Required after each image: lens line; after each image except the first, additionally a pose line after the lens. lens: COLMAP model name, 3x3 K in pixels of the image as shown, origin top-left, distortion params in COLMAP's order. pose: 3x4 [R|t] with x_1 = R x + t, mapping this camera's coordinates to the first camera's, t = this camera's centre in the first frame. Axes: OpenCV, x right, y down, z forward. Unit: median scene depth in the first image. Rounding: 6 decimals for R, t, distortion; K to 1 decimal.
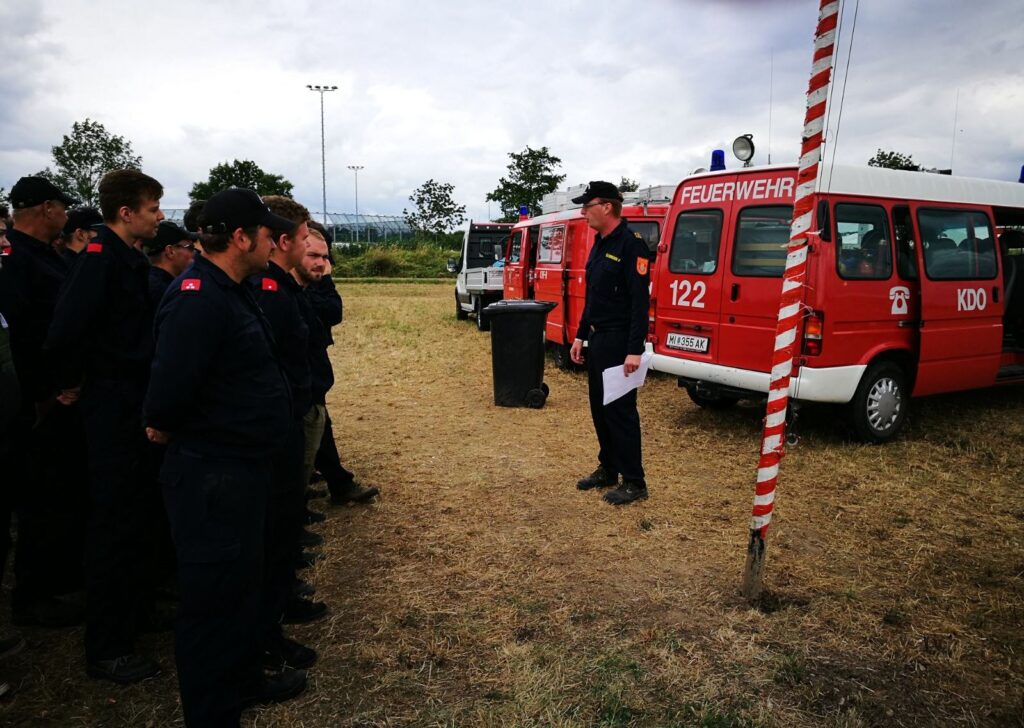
lens RADIAL K [[746.2, 0, 512.0], [0, 746.2, 364.0], [0, 0, 1]] dist [-0.002563, -0.000366]
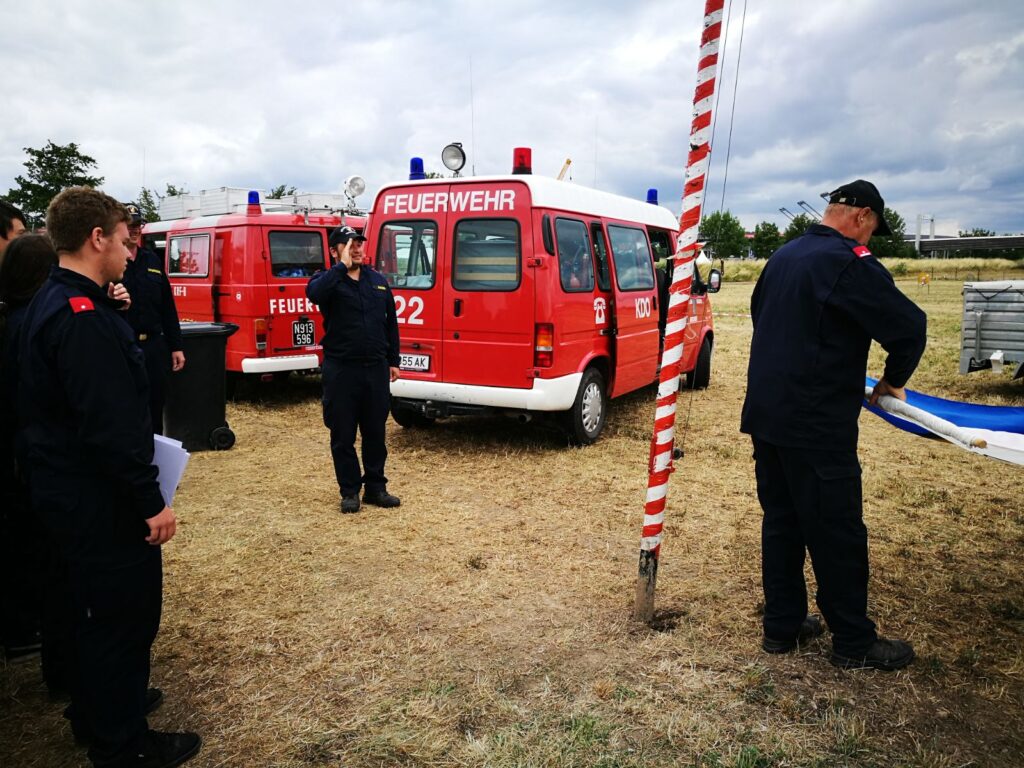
lens RADIAL K [[740.2, 0, 429.5], [0, 740.2, 408.2], [0, 0, 1]] dist [0.065791, -0.147719]
pose [[0.865455, -0.091512, 0.492558, -0.222902], [0.071888, 0.995685, 0.058676, -0.024039], [-0.495802, -0.015372, 0.868299, 0.172485]]
